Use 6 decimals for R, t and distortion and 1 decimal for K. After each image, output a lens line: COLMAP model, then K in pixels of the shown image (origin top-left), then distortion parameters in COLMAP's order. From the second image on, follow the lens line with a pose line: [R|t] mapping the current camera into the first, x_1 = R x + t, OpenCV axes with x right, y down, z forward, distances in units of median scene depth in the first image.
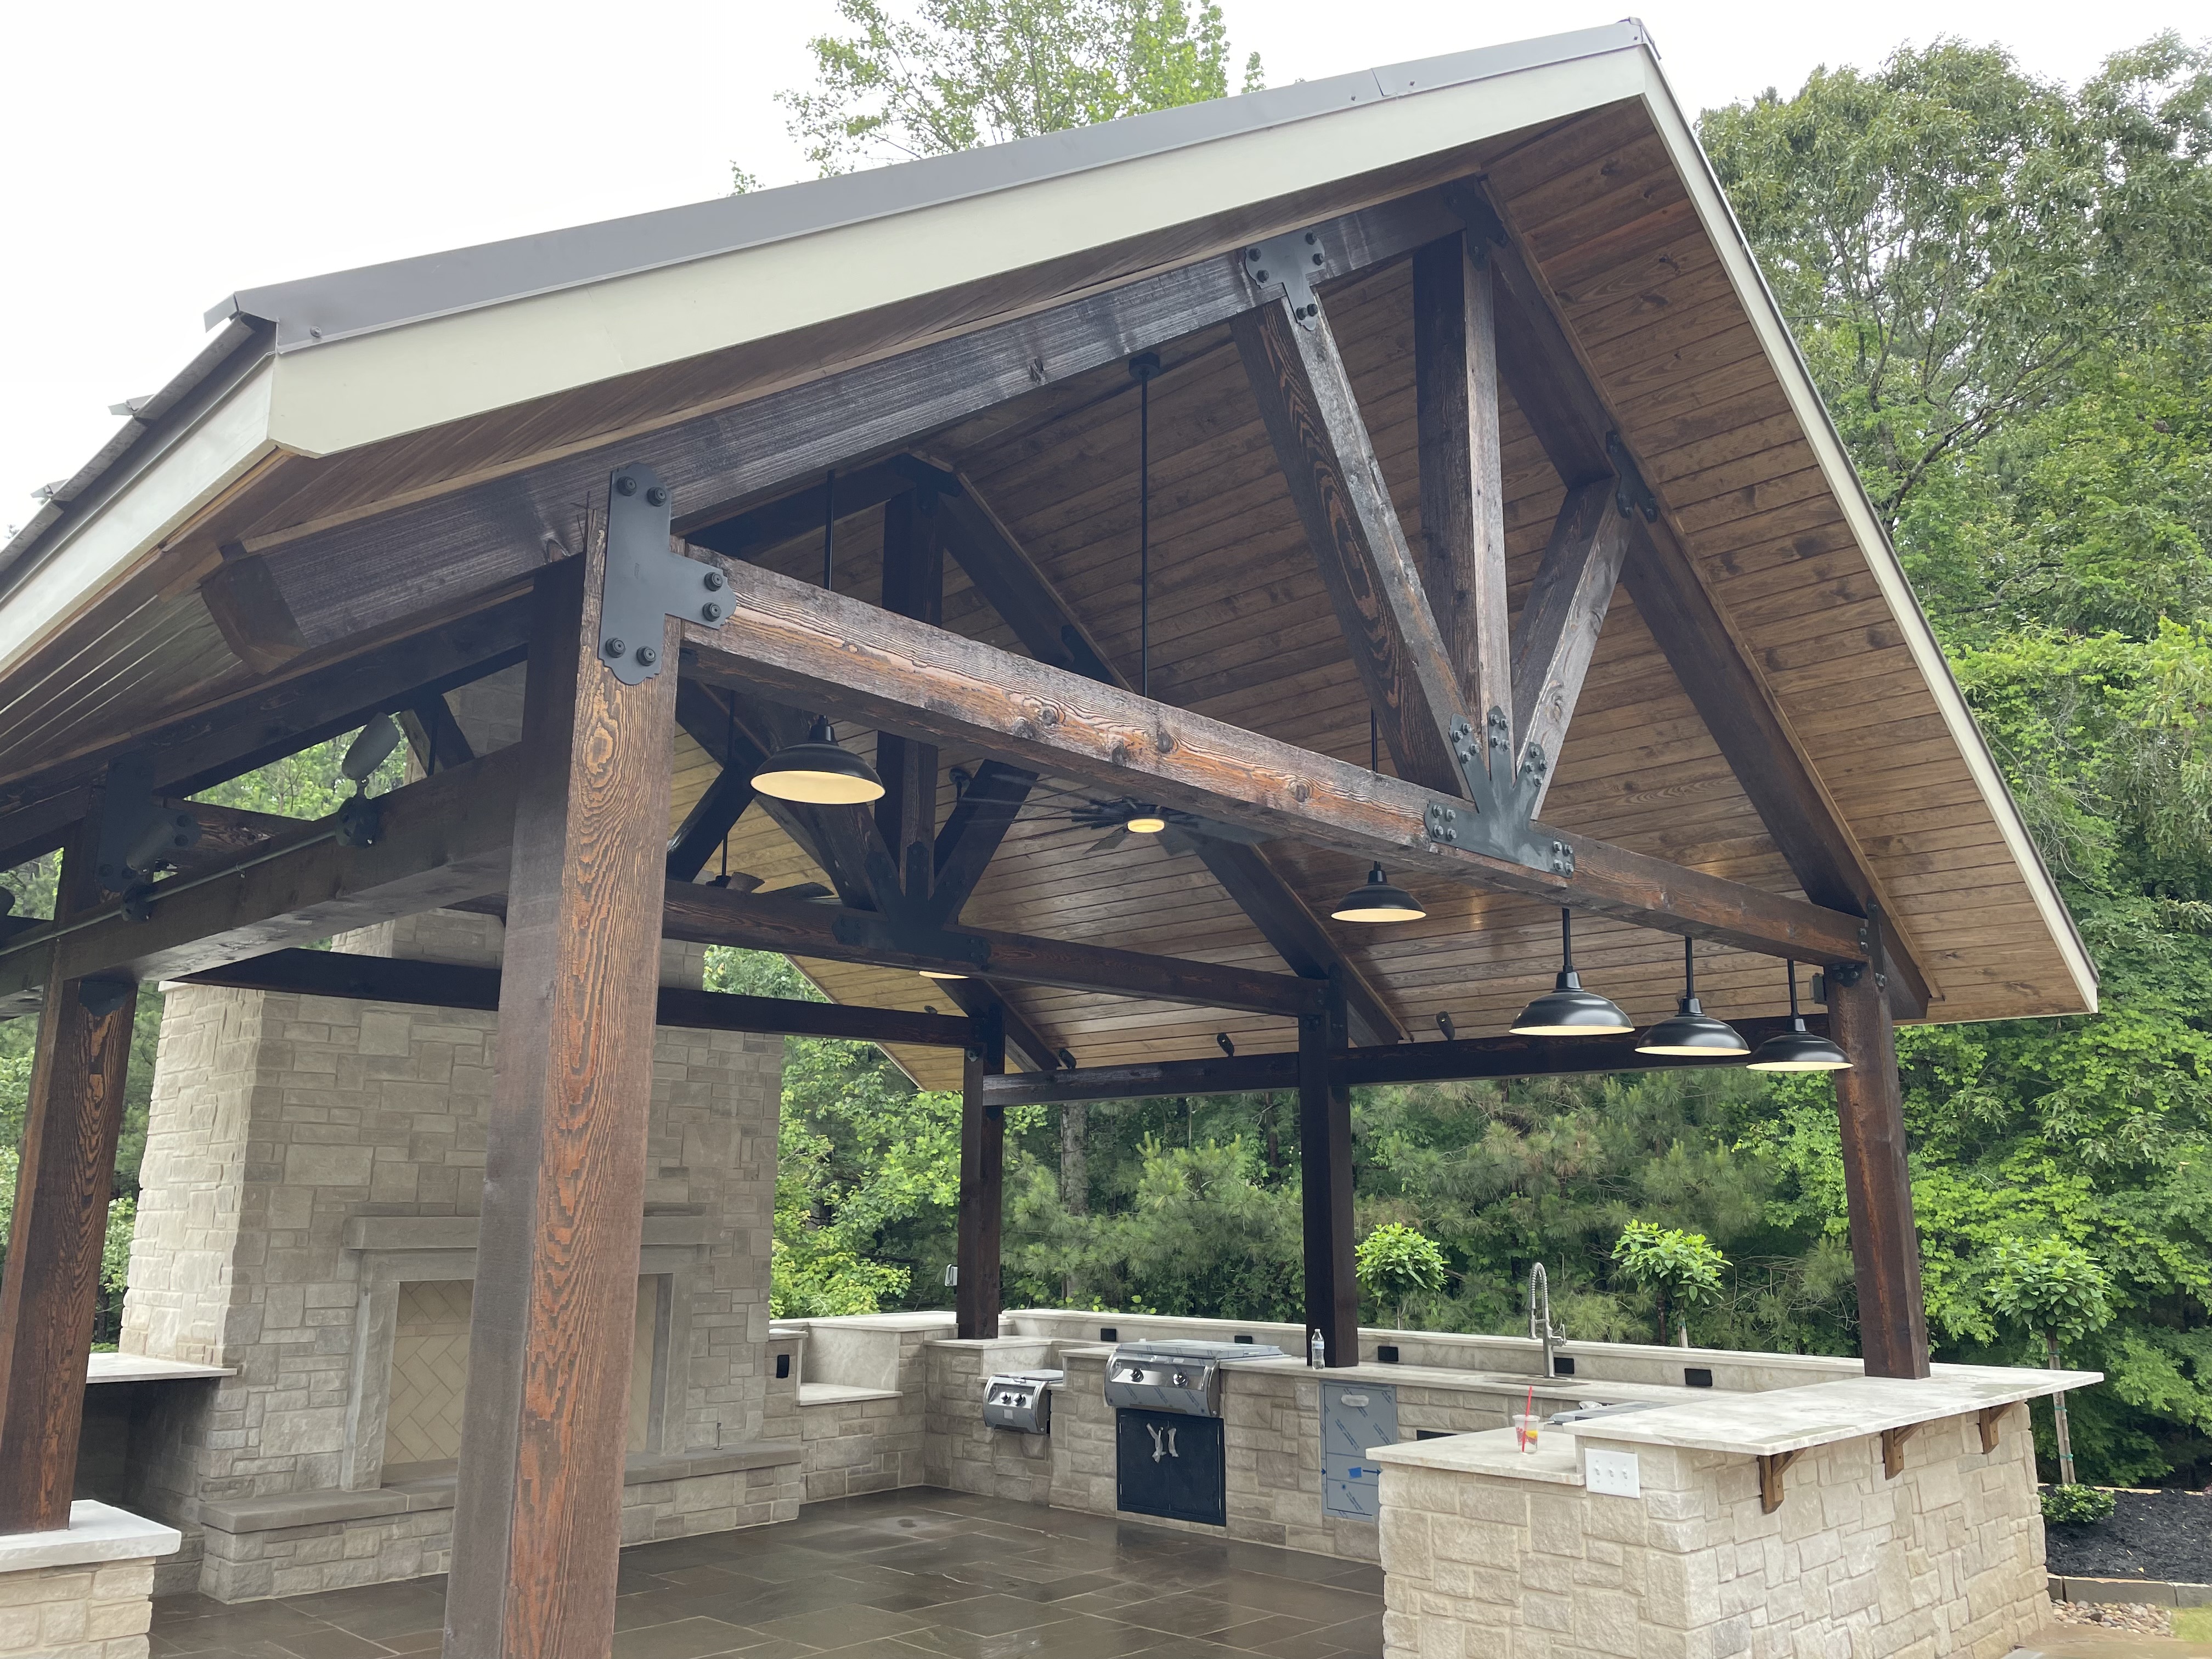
lens RADIAL K [[1641.3, 0, 1106.0], [0, 1641.3, 829.5], [0, 0, 1]] dist [0.090833, -0.108245]
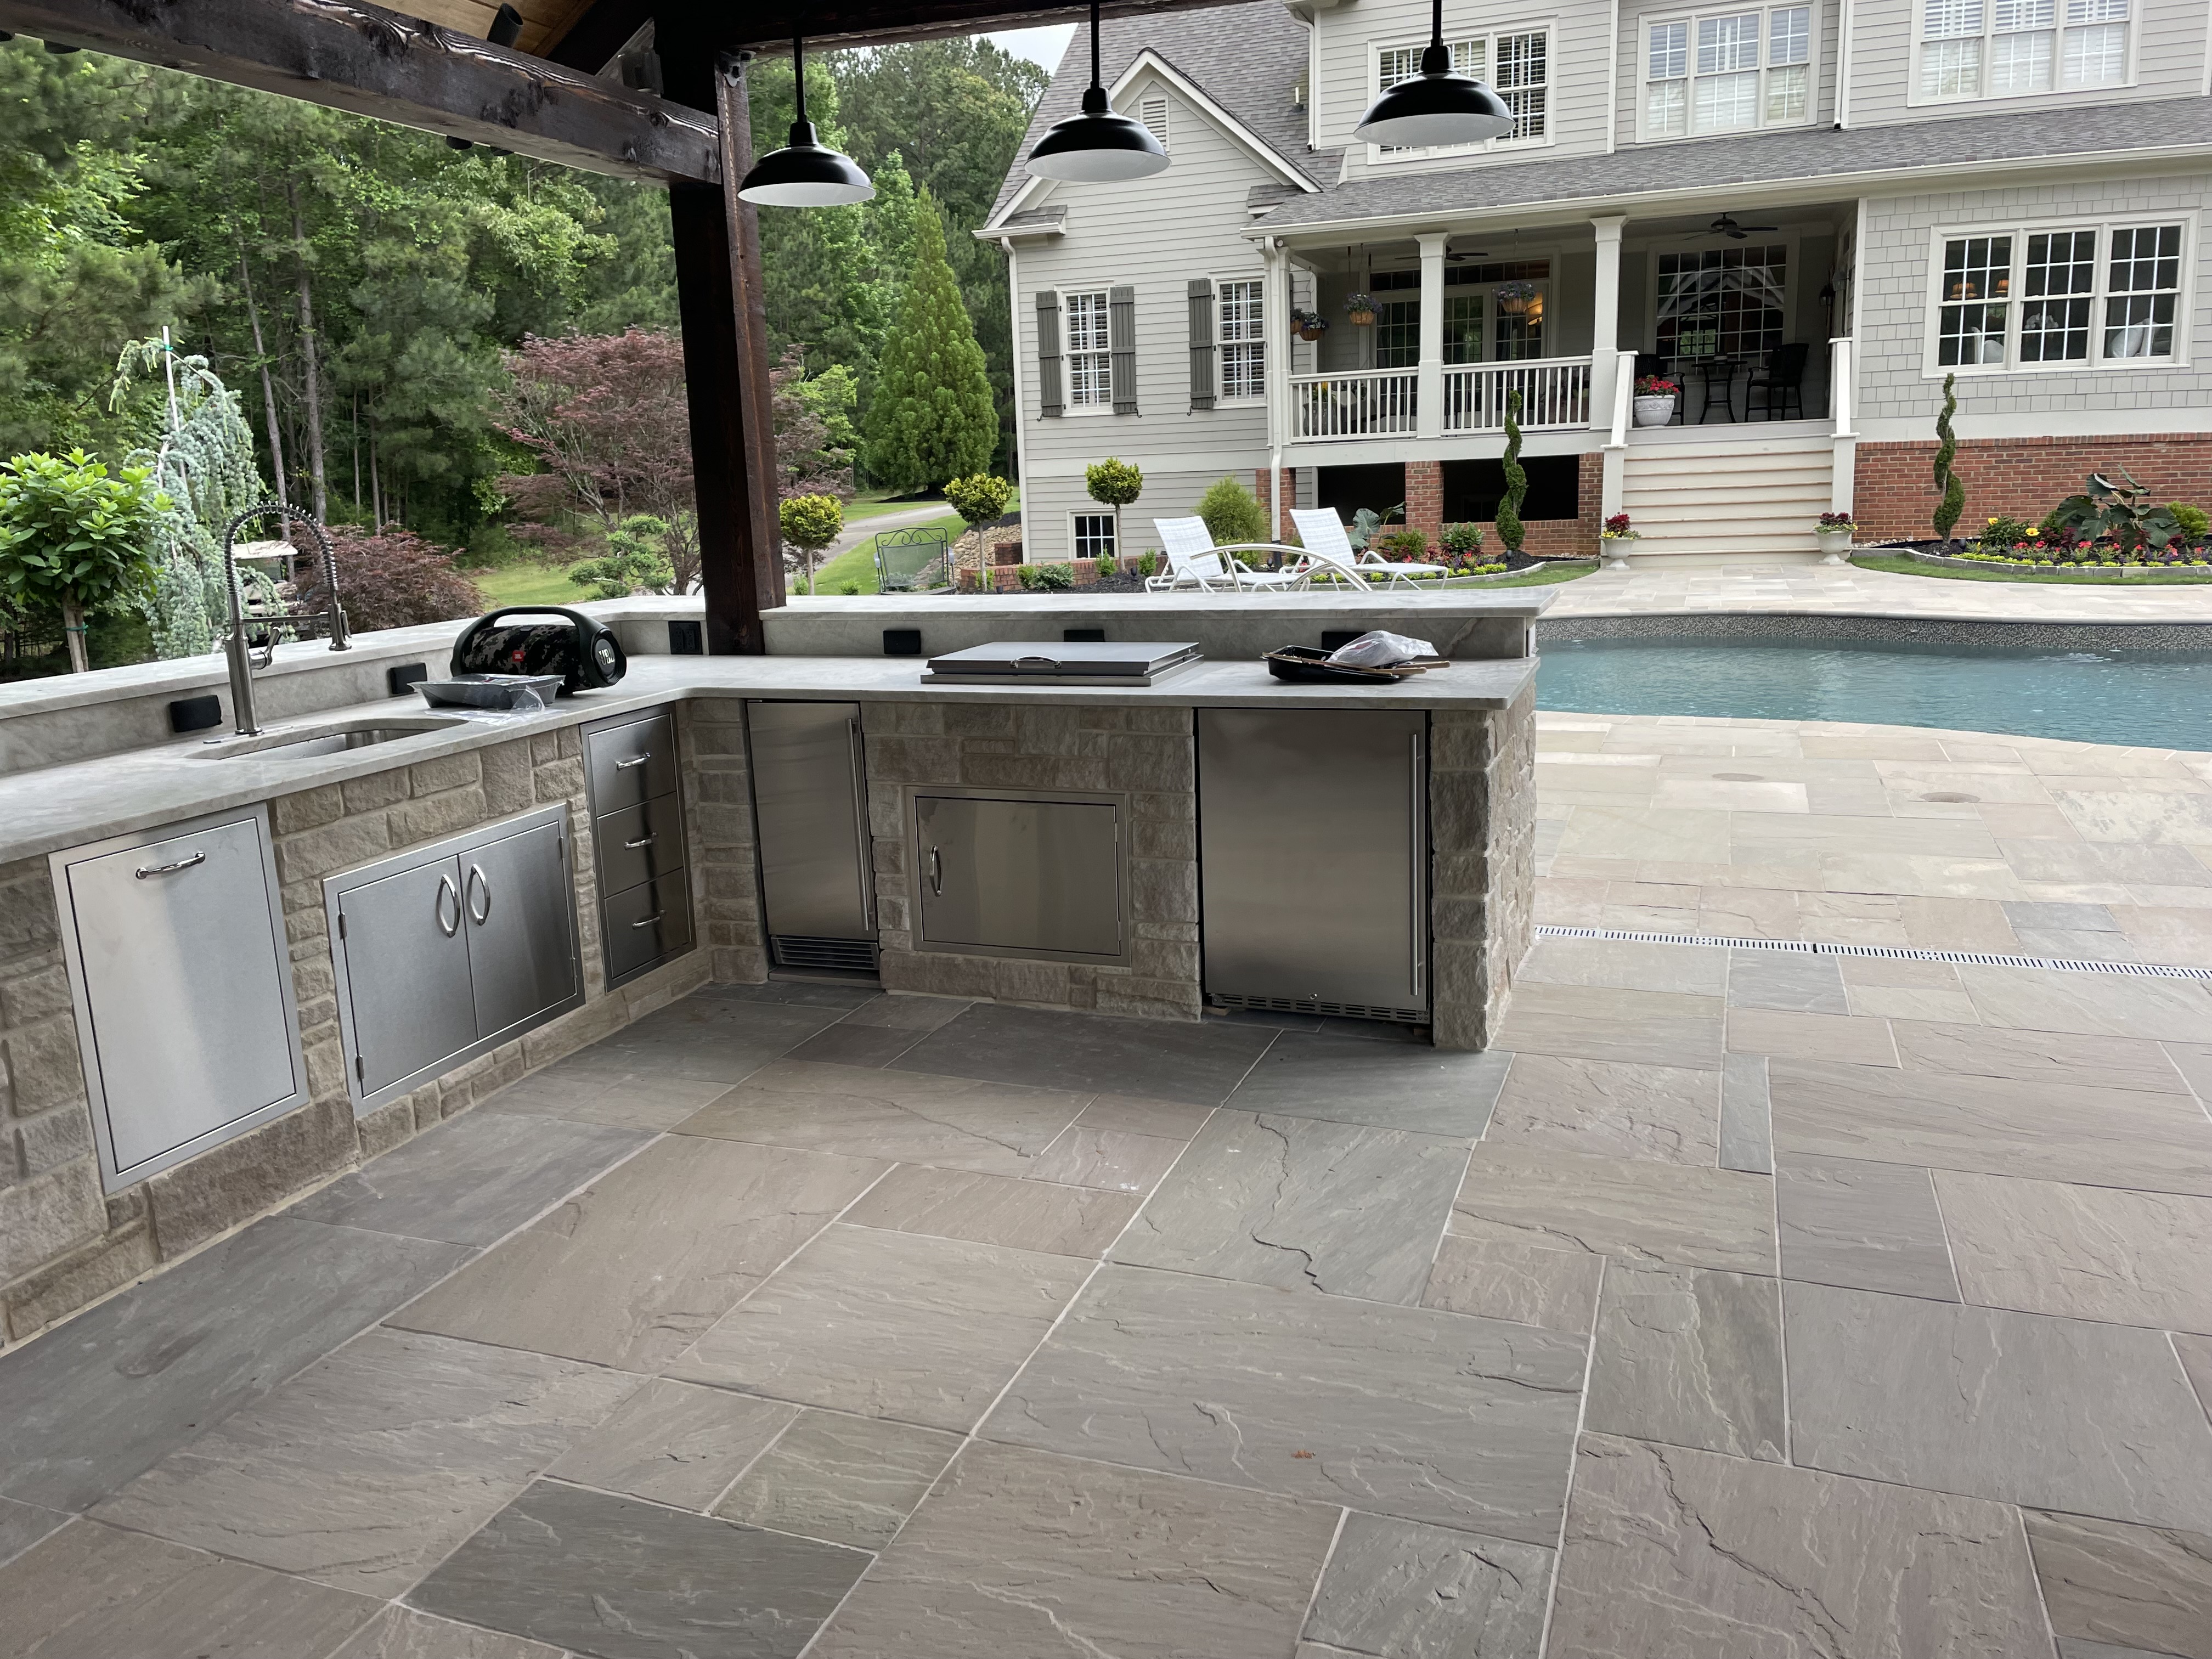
lens RADIAL K [[1649.1, 0, 1106.1], [0, 1649.1, 787.6], [0, 0, 1]] dist [0.089060, -0.101932]
pose [[-0.399276, -0.162146, 0.902379, -0.244689], [-0.174946, 0.979627, 0.098618, 0.222649], [-0.899985, -0.118492, -0.419508, 0.862025]]
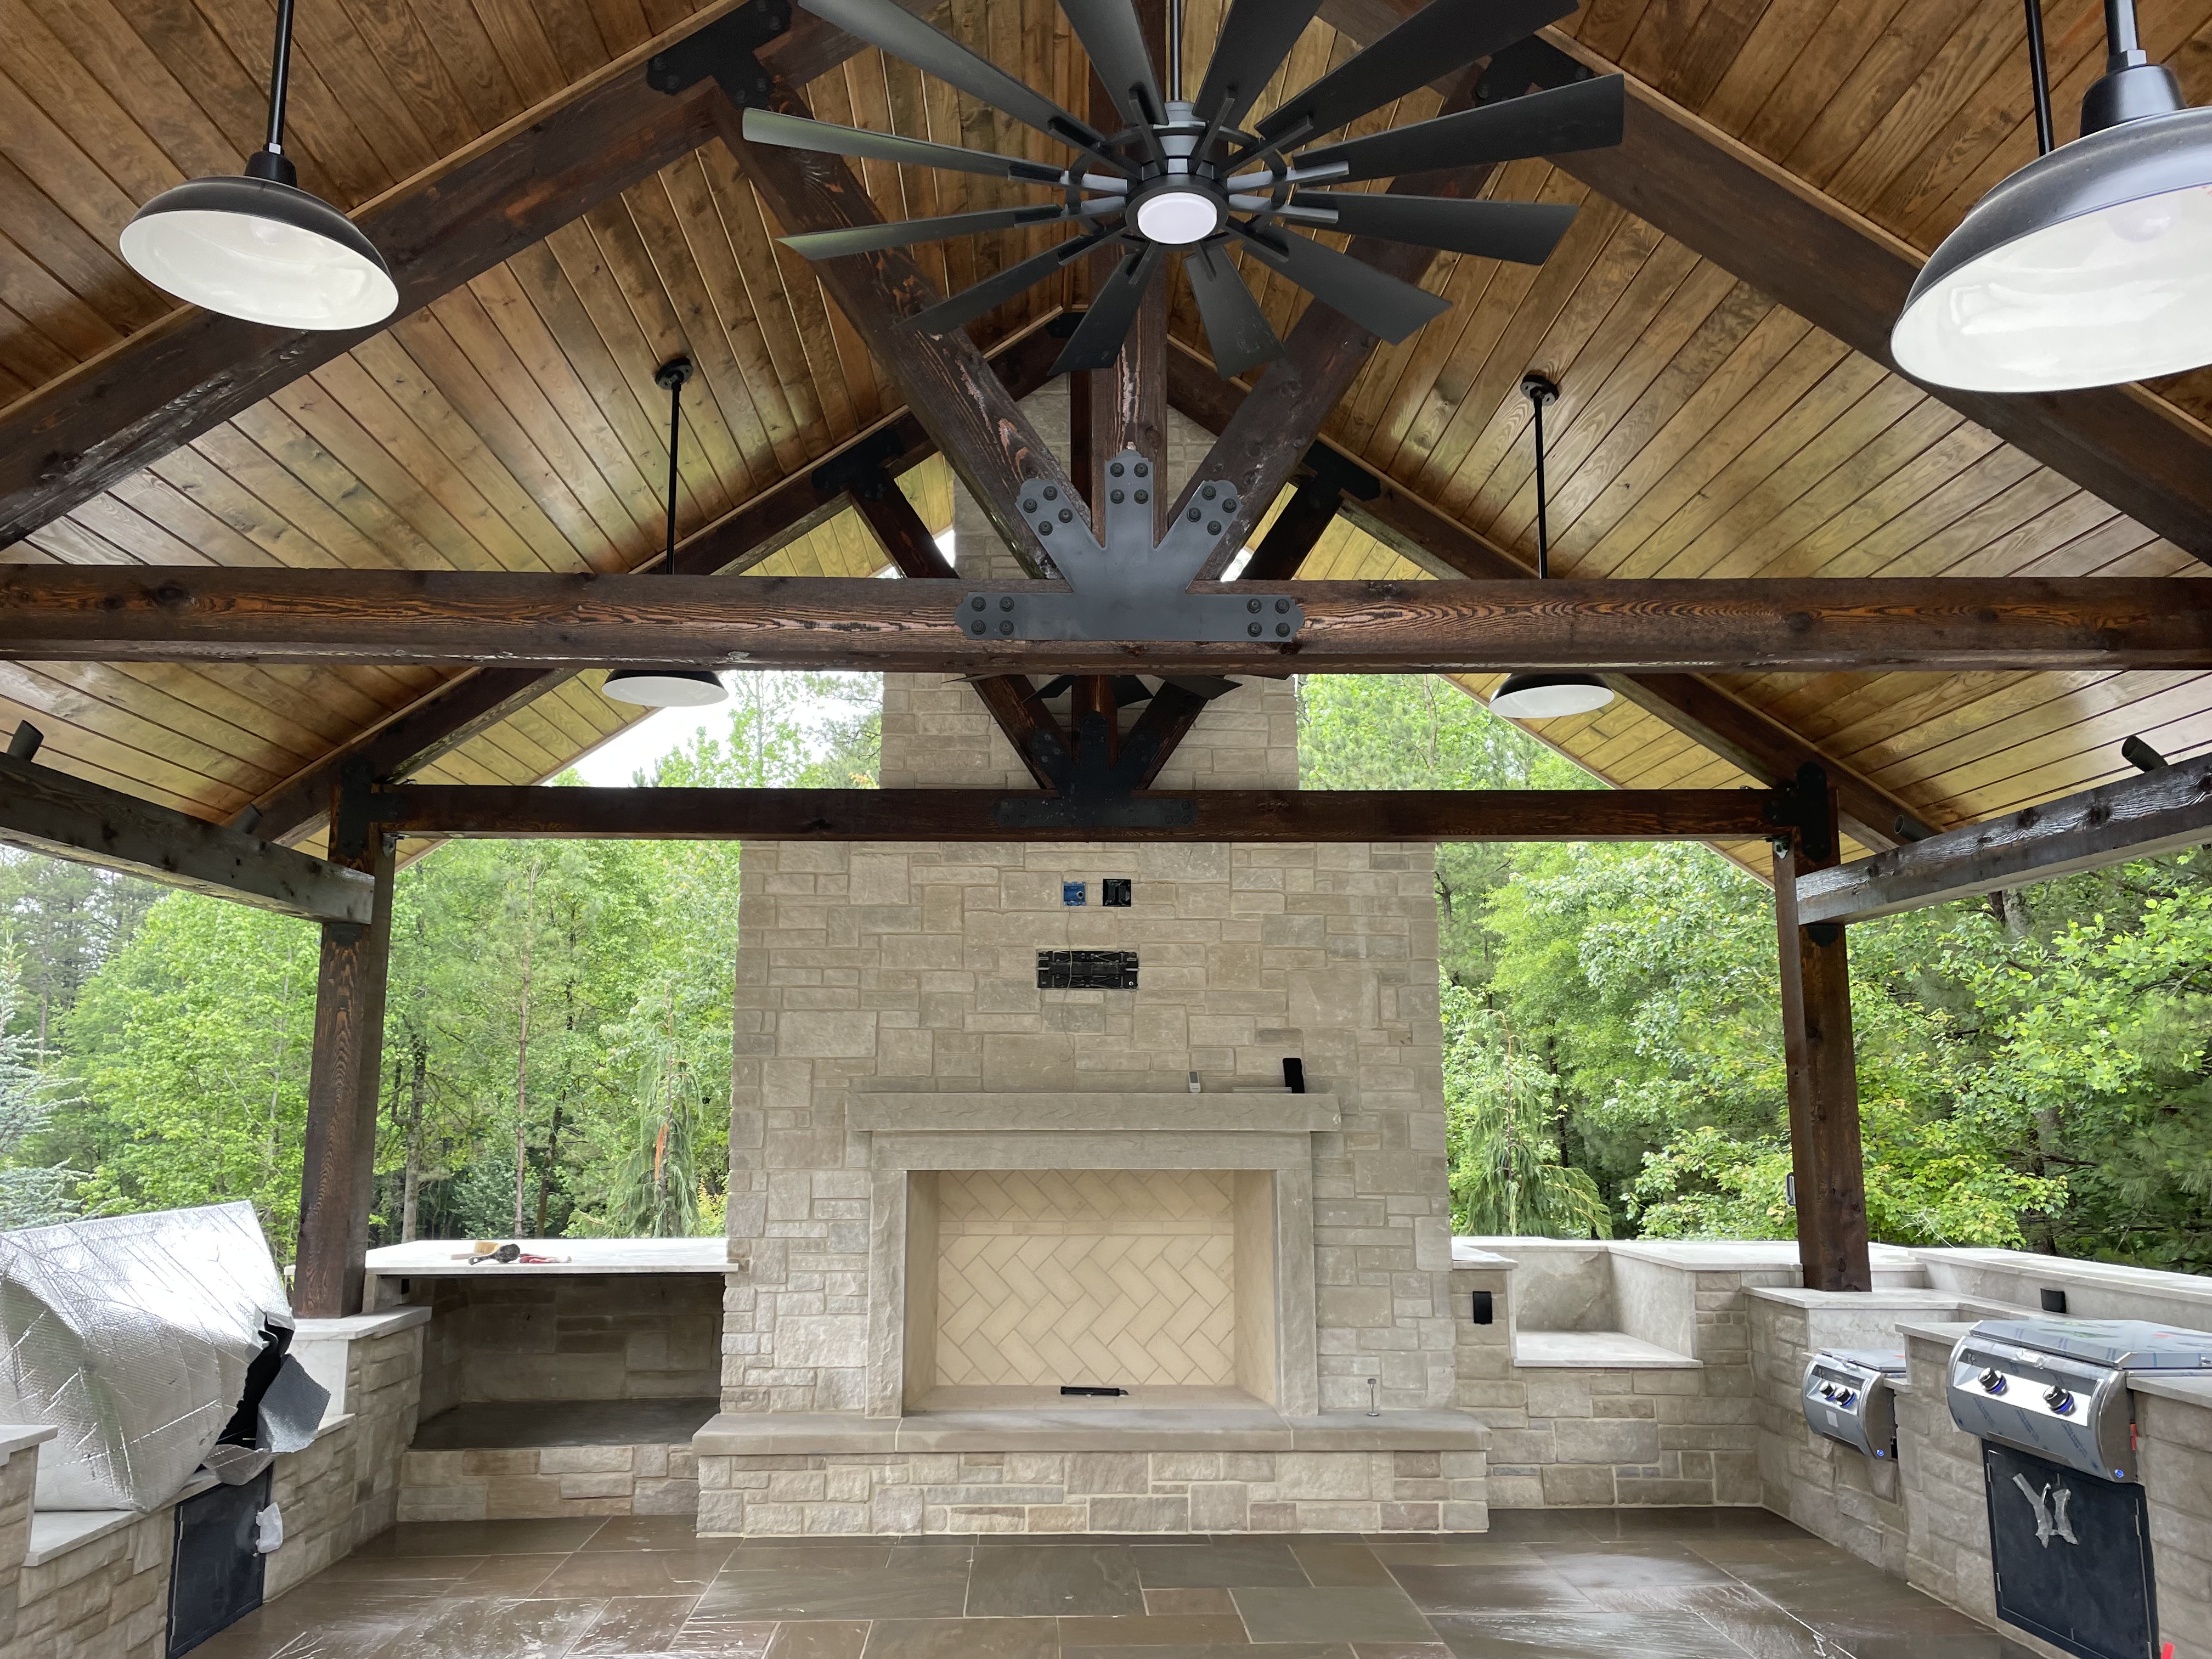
lens RADIAL K [[1654.7, 0, 1093.4], [0, 1654.7, 826.8], [0, 0, 1]] dist [0.090134, -0.111425]
pose [[0.719767, -0.121000, -0.683590, 0.201113], [0.161505, 0.986861, -0.004628, 0.106655], [0.675168, -0.107072, 0.729852, 0.419779]]
